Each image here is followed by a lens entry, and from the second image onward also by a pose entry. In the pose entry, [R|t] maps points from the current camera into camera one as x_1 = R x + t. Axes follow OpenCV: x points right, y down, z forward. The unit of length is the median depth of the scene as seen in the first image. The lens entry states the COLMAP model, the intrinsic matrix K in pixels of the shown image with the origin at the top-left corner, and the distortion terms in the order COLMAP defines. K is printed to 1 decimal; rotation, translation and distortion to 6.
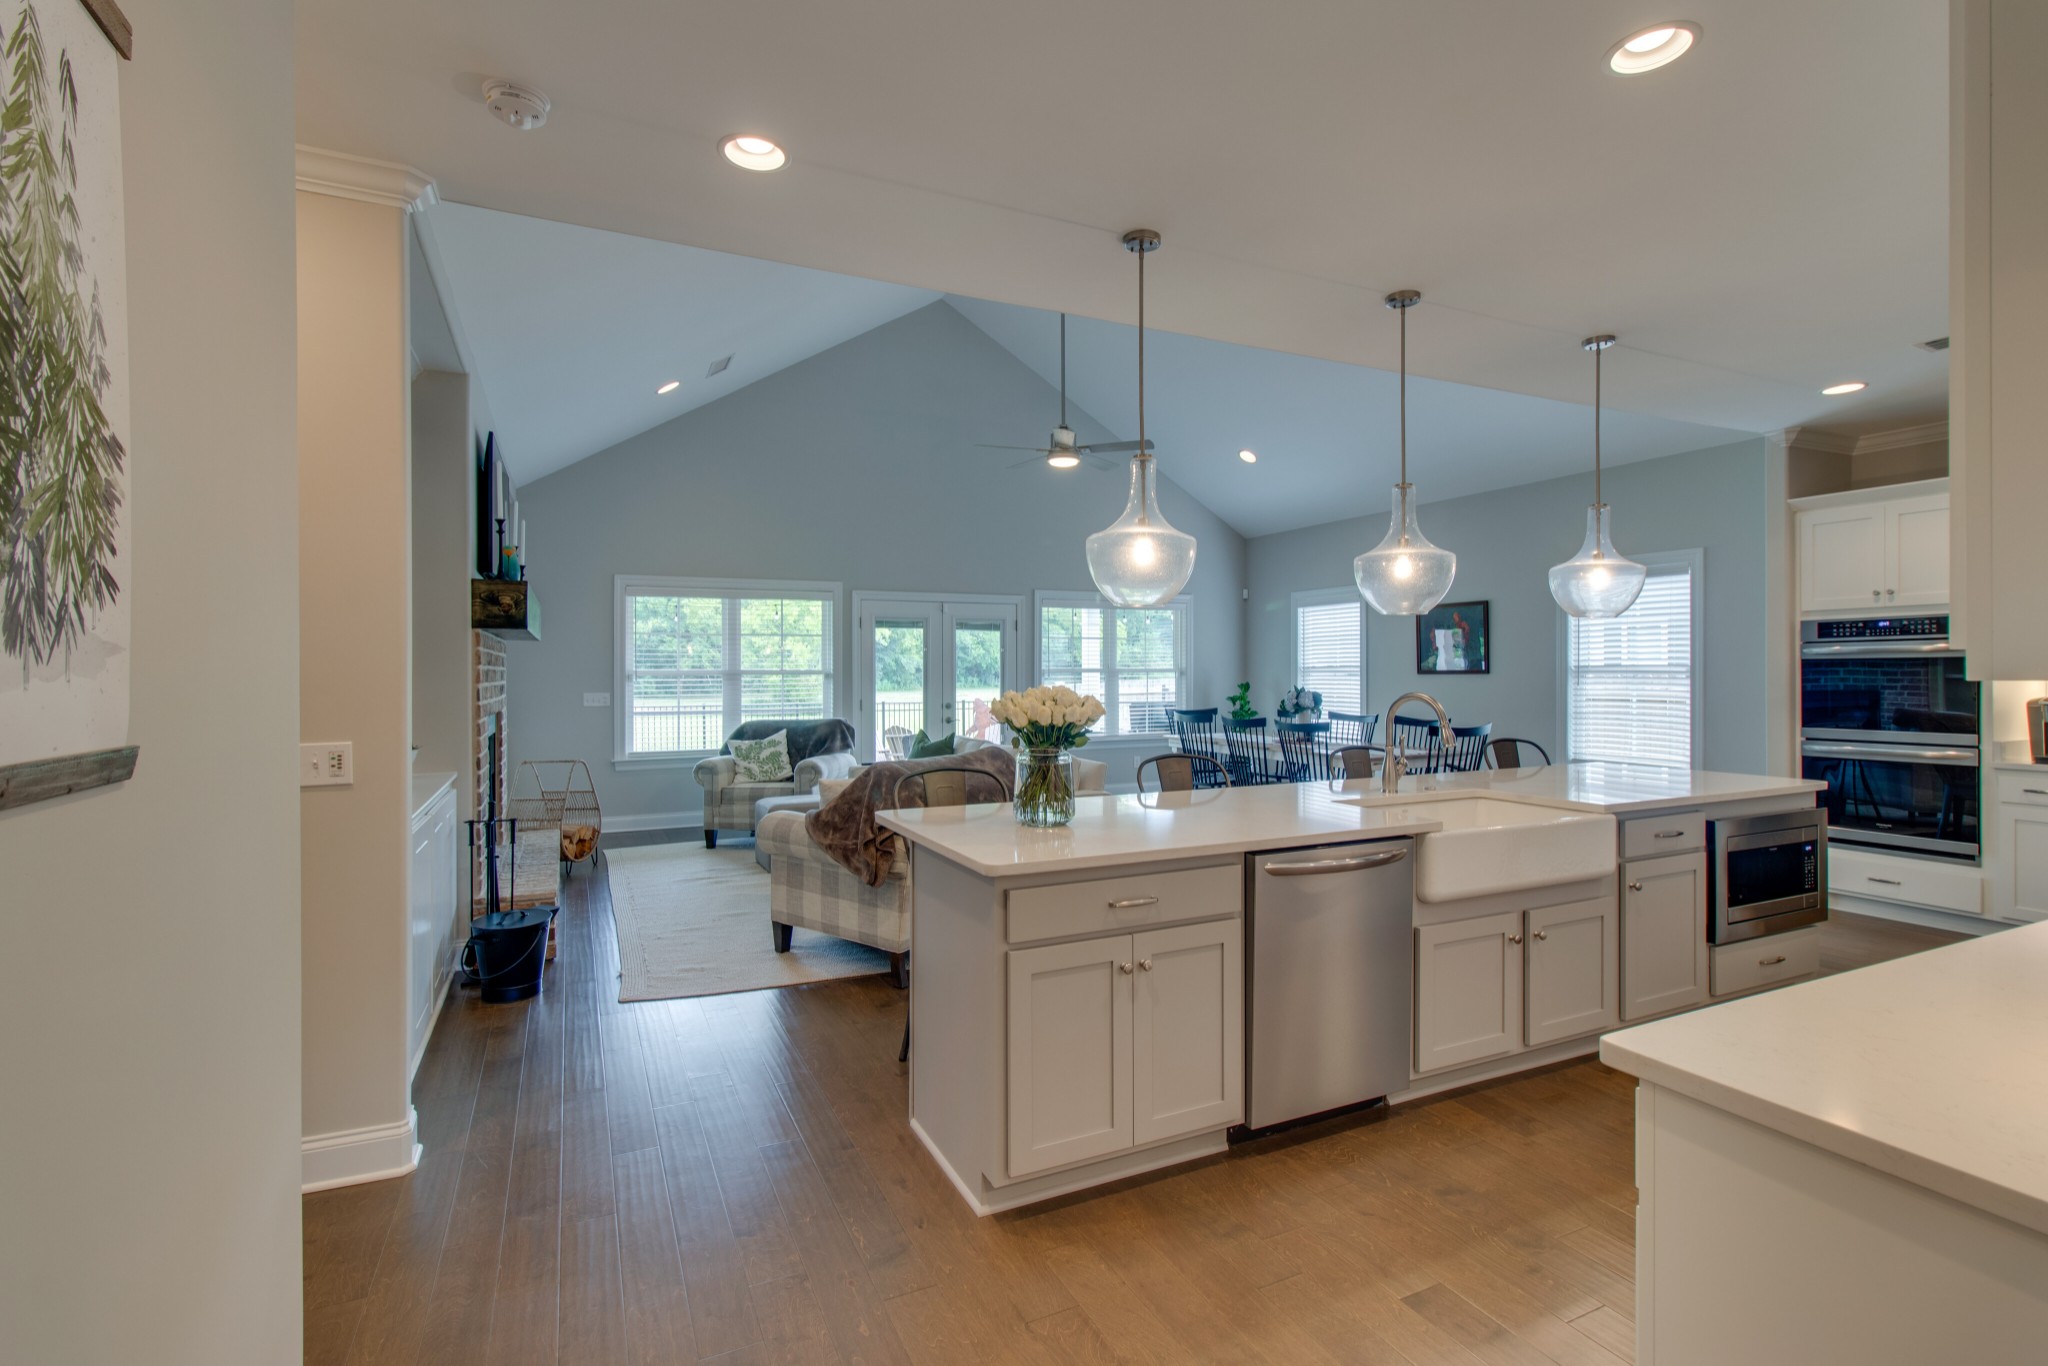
lens RADIAL K [[939.7, 0, 1025.5], [0, 939.7, 681.1], [0, 0, 1]] dist [-0.002715, 0.000947]
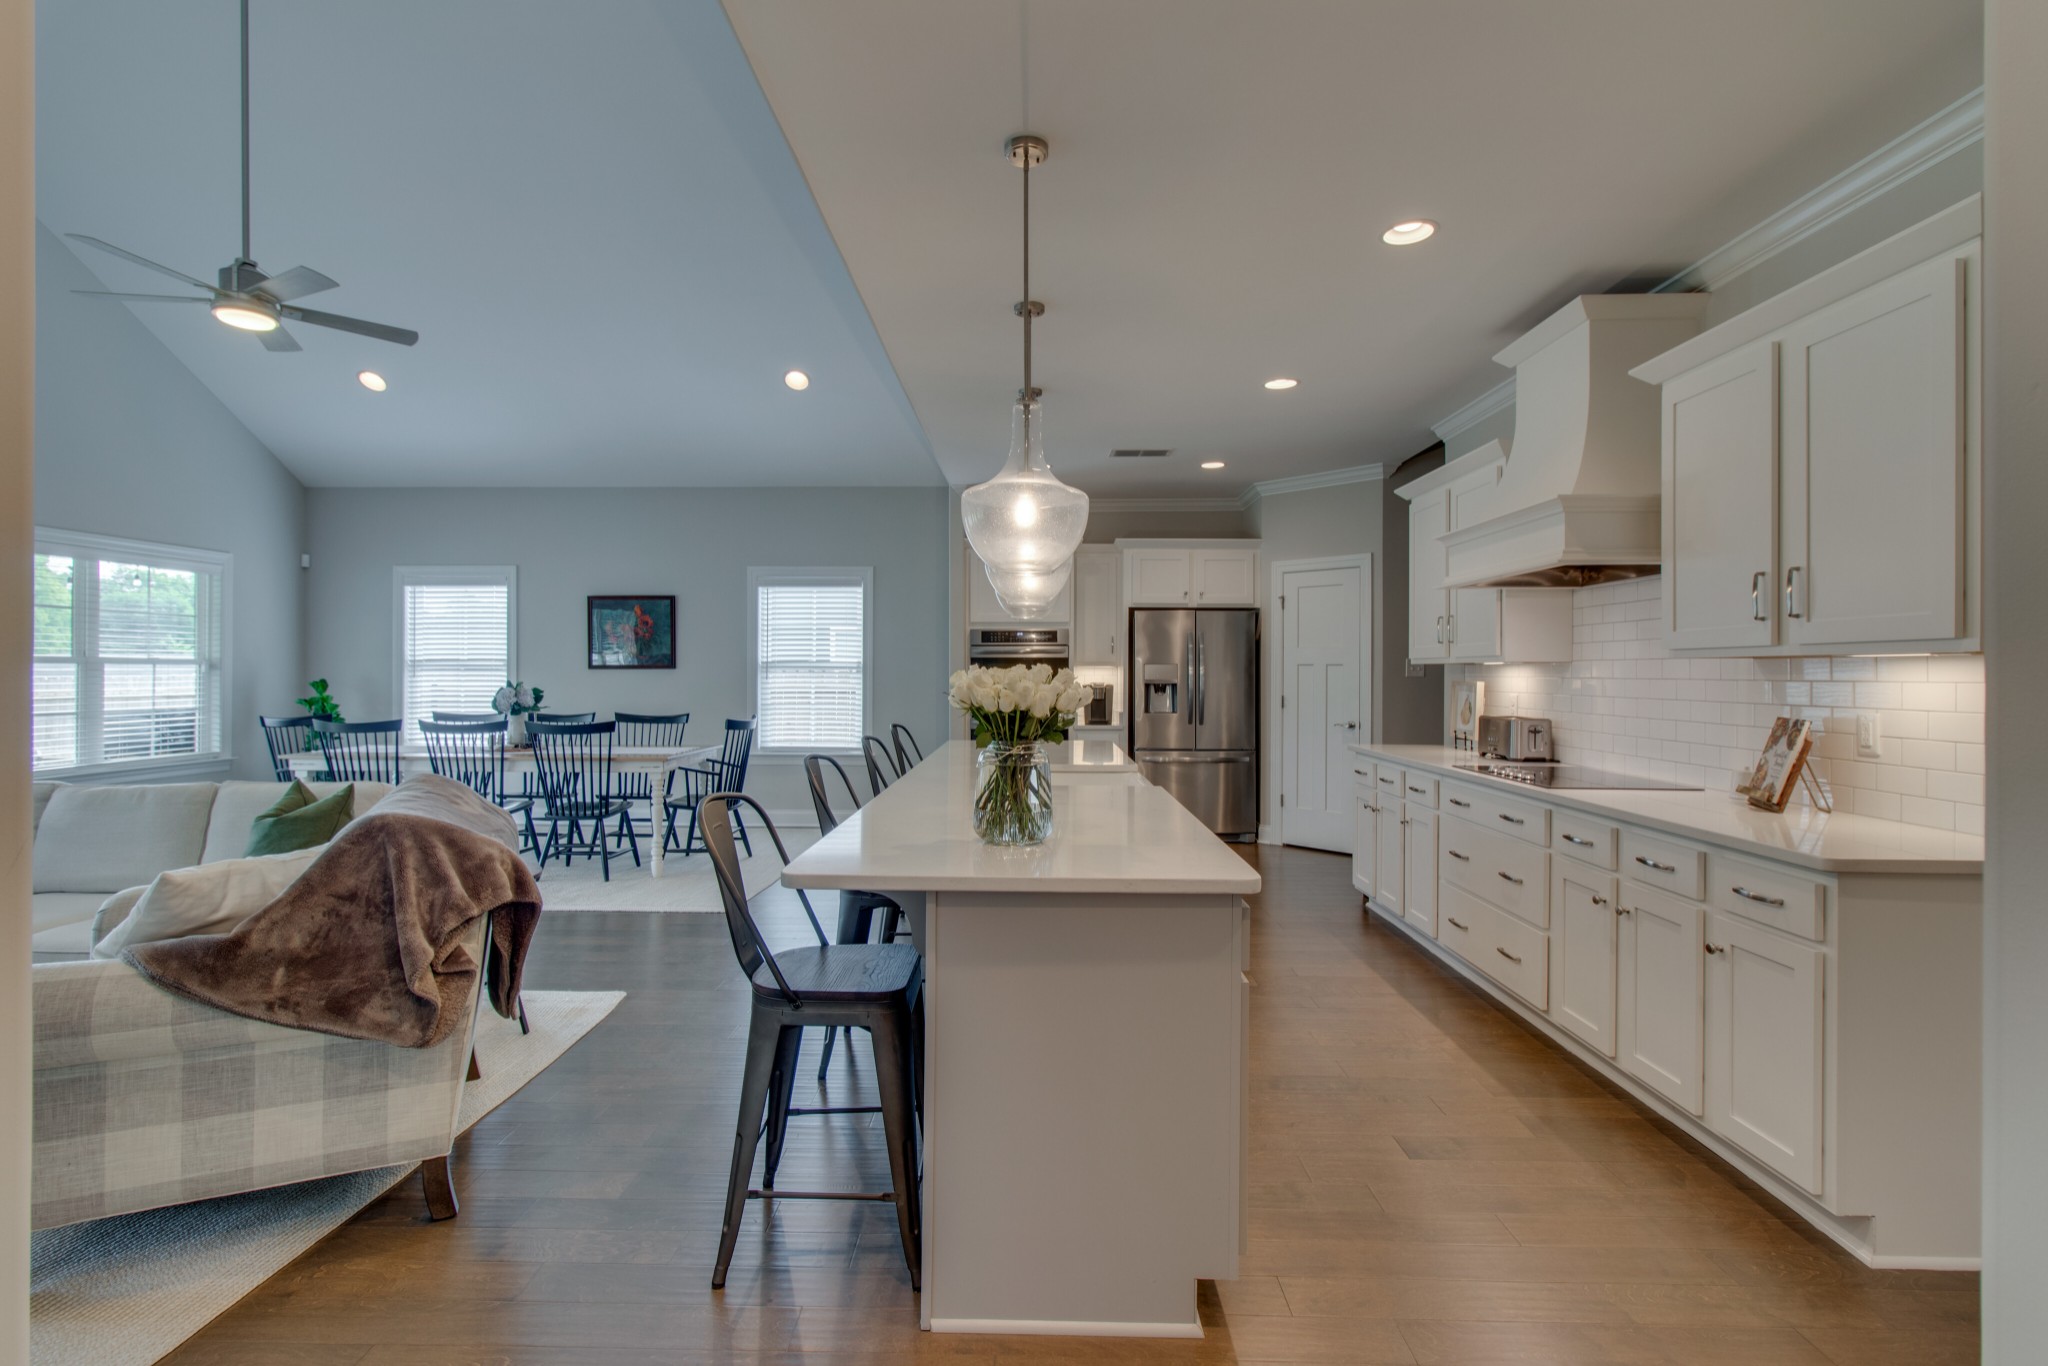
lens RADIAL K [[939.7, 0, 1017.1], [0, 939.7, 672.4], [0, 0, 1]] dist [-0.002715, 0.000947]
pose [[0.454482, 0.006980, 0.890729, -0.277565], [0.004851, 0.999935, -0.010311, 0.009329], [-0.890743, 0.009007, 0.454419, 0.265621]]
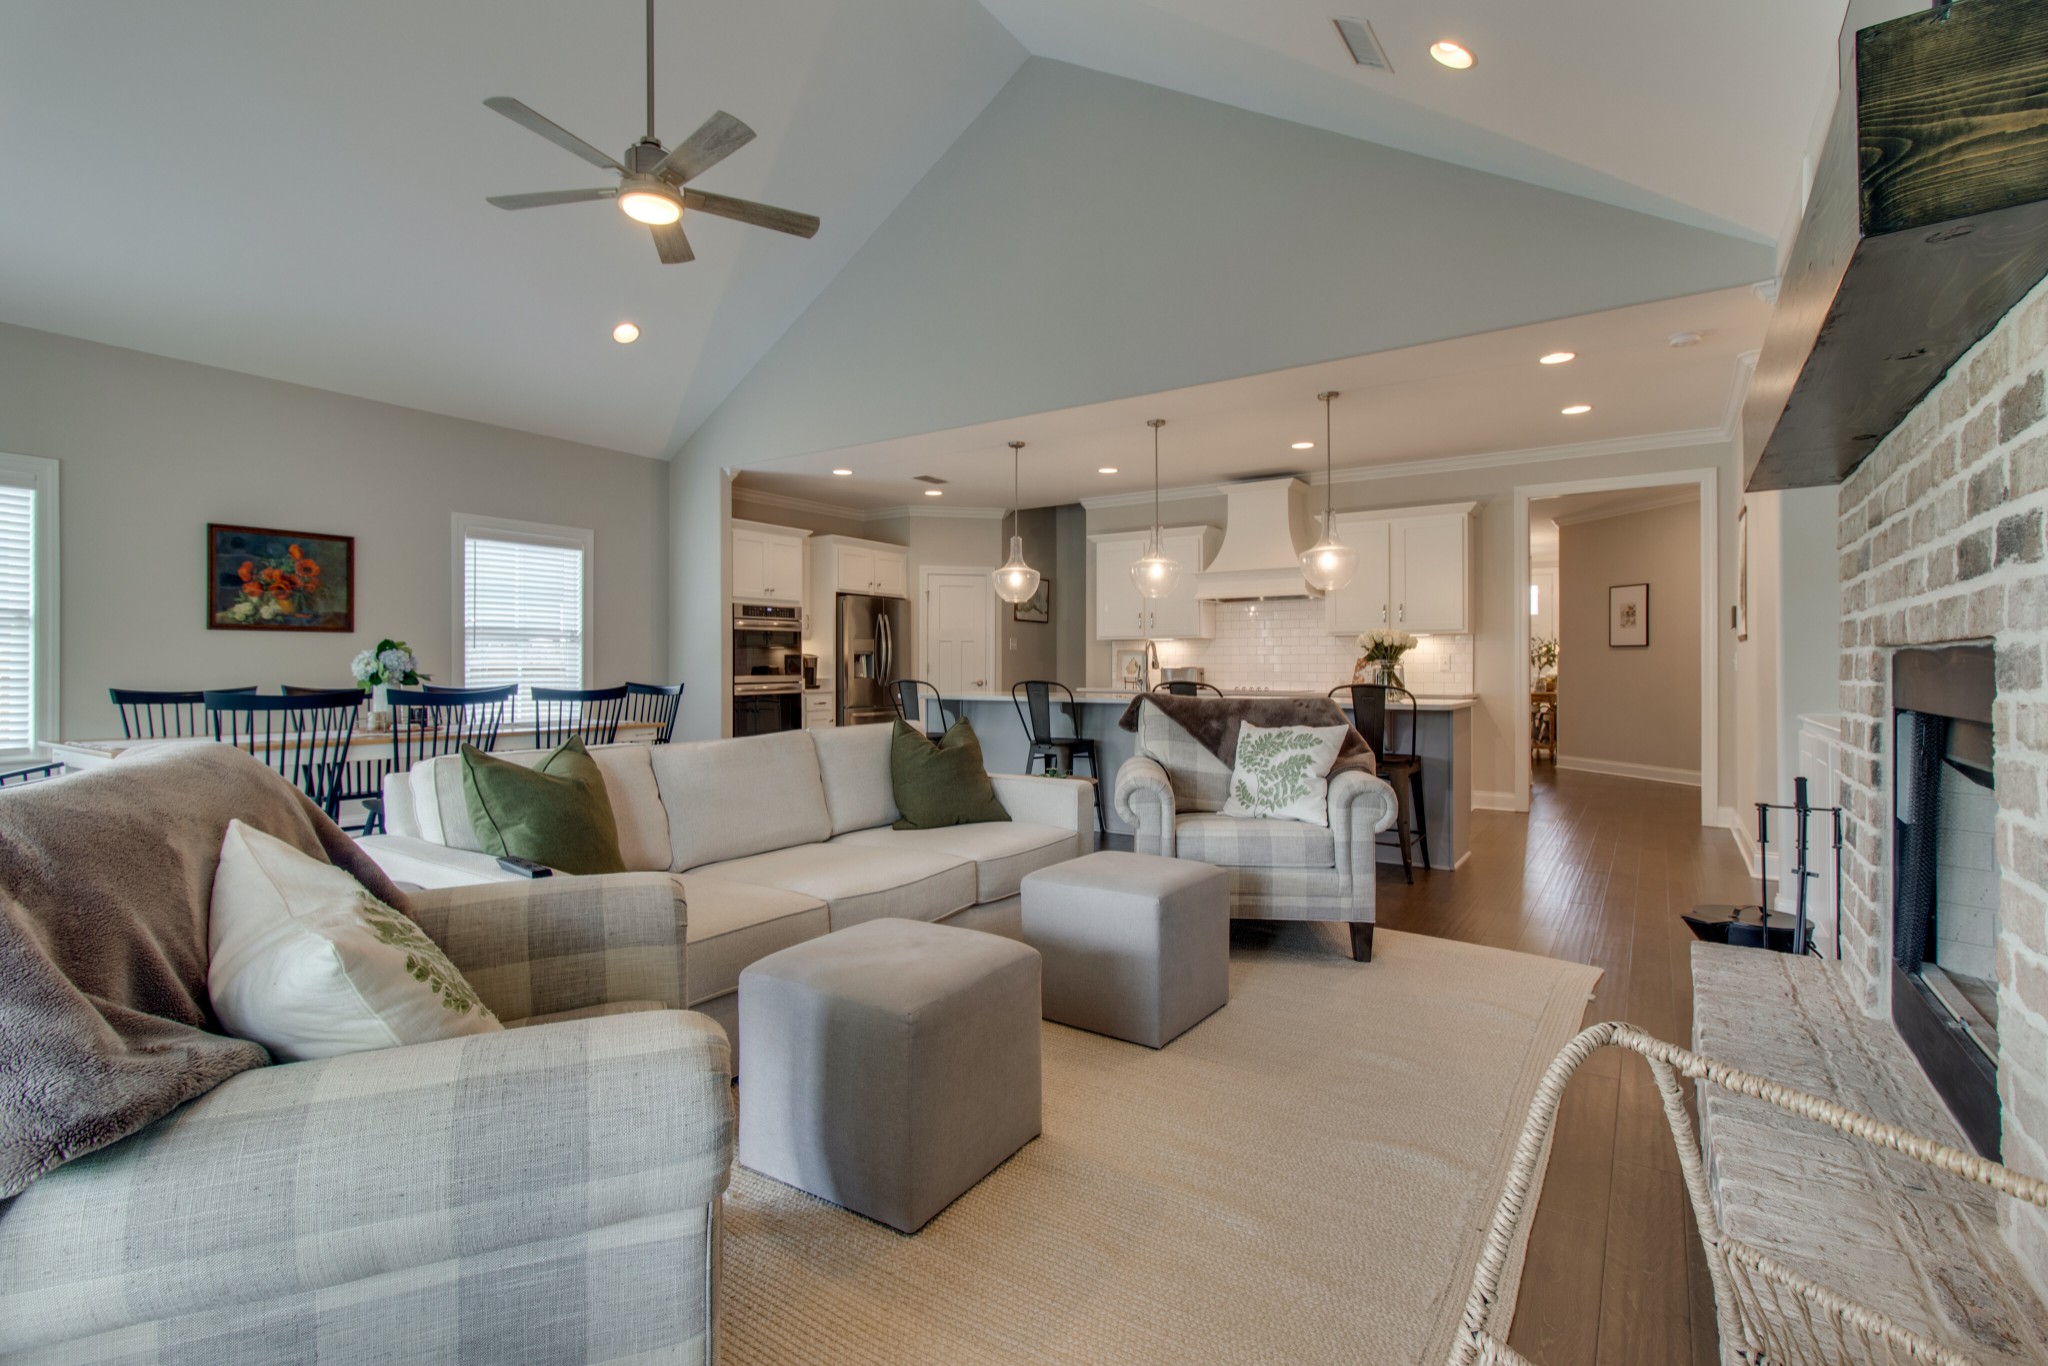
lens RADIAL K [[939.7, 0, 1004.9], [0, 939.7, 664.4], [0, 0, 1]] dist [-0.002715, 0.000947]
pose [[-0.493442, 0.002673, 0.869775, -0.528337], [0.008757, 0.999960, 0.001894, 0.025774], [-0.869735, 0.008551, -0.493445, 1.095936]]
